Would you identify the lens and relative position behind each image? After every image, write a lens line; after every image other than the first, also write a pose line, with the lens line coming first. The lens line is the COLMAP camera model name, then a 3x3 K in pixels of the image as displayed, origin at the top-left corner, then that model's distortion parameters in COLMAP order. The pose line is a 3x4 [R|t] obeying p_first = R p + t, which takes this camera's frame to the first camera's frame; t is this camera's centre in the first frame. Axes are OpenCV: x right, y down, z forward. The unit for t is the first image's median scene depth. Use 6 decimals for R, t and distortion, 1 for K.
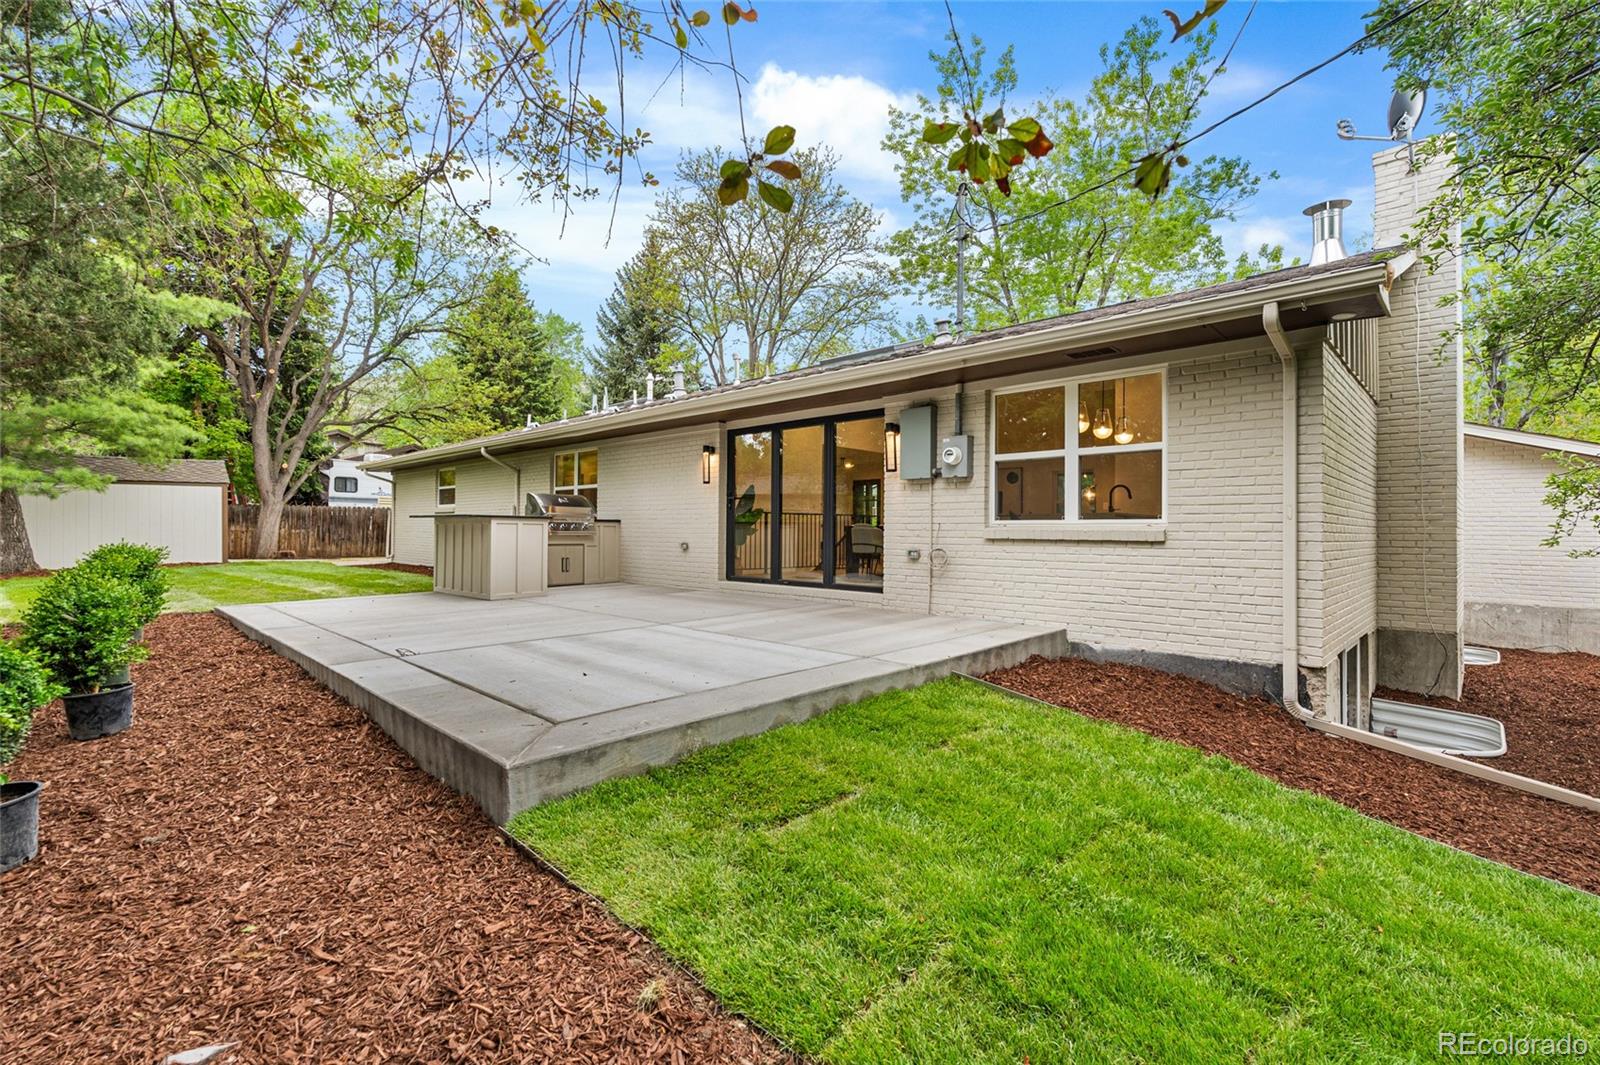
lens RADIAL K [[718.9, 0, 793.5], [0, 718.9, 532.3], [0, 0, 1]] dist [0.000744, 0.000024]
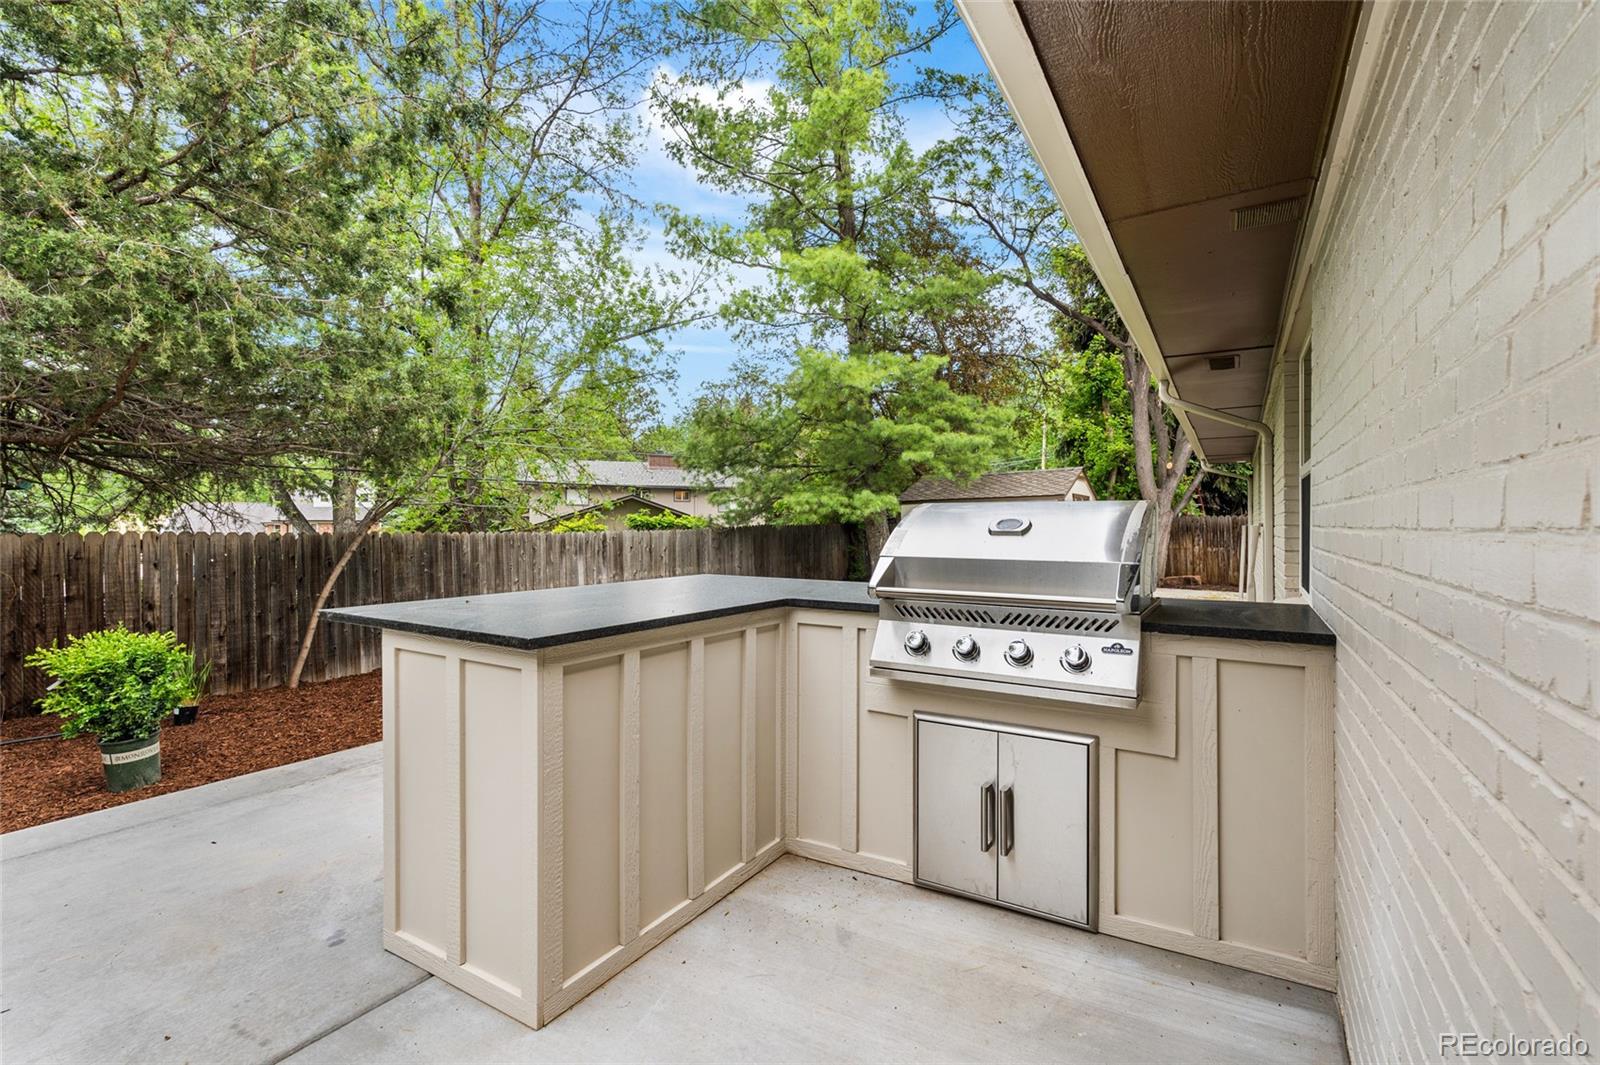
lens RADIAL K [[718.9, 0, 790.1], [0, 718.9, 533.3], [0, 0, 1]] dist [0.000744, 0.000024]
pose [[0.219152, 0.002064, -0.975689, -0.051135], [0.001670, 0.999996, 0.002490, -0.022623], [0.975689, -0.002175, 0.219147, 0.419889]]
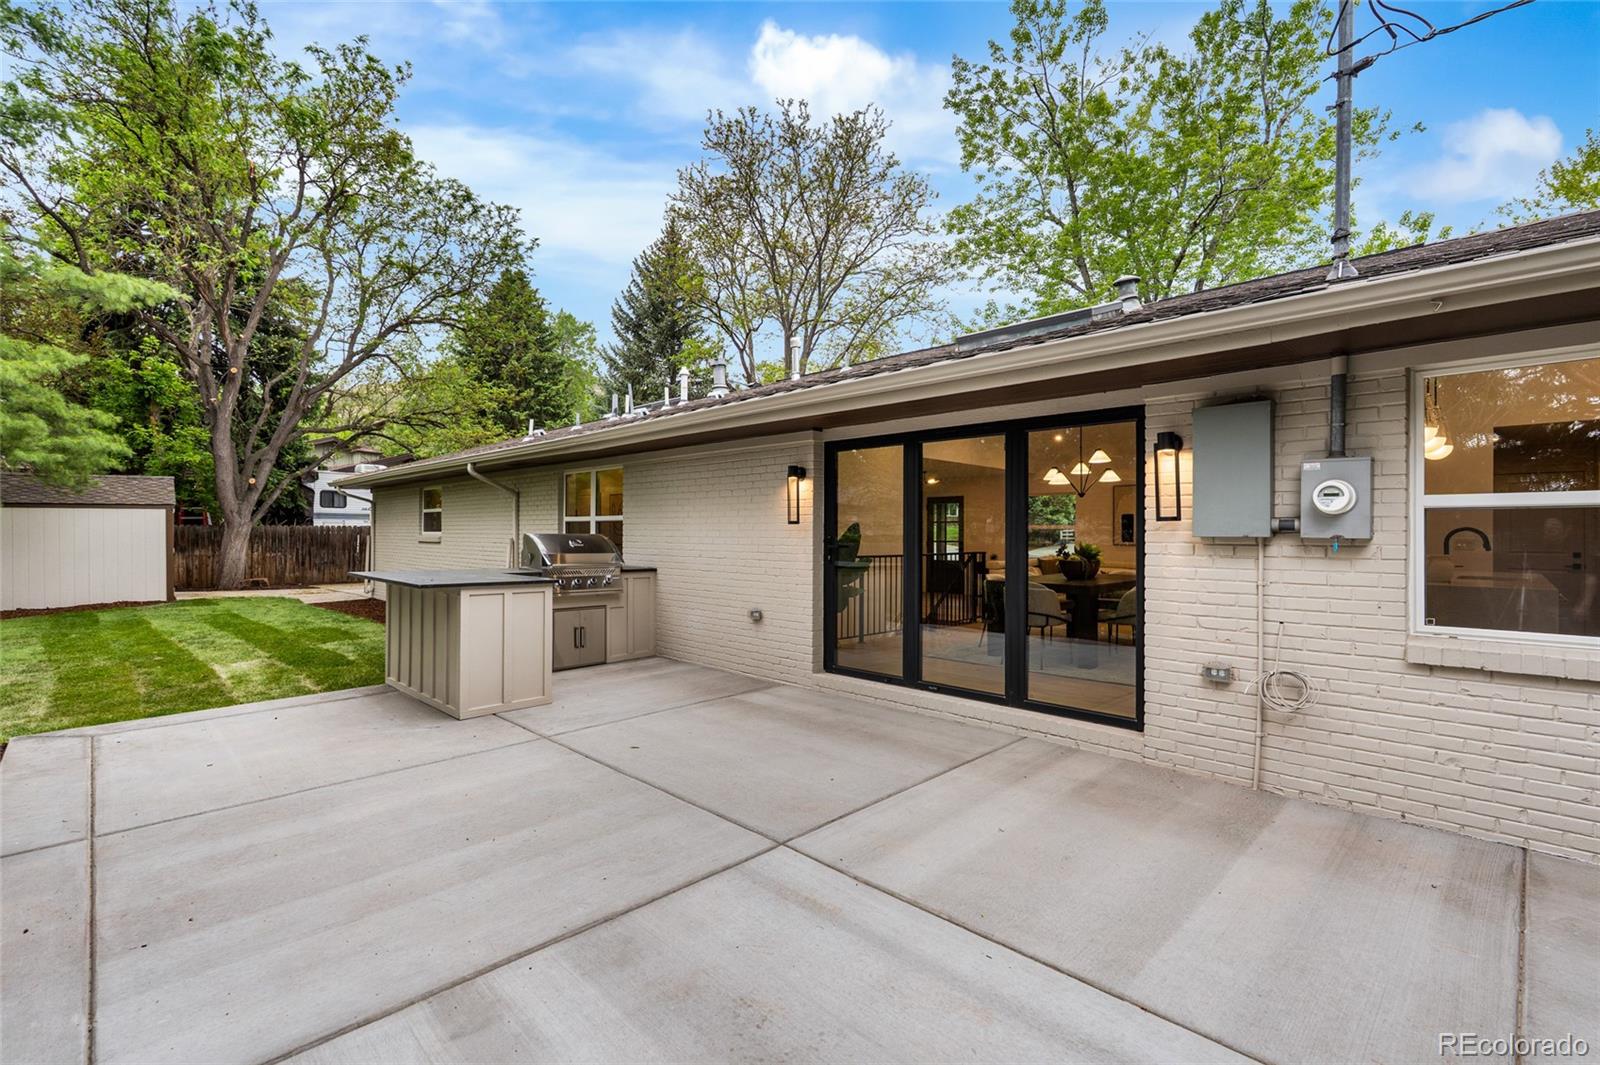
lens RADIAL K [[718.9, 0, 792.0], [0, 718.9, 533.8], [0, 0, 1]] dist [0.000744, 0.000024]
pose [[0.999834, -0.003615, -0.017847, -0.047485], [0.003594, 0.999993, -0.001203, -0.025011], [0.017851, 0.001138, 0.999840, 0.148267]]
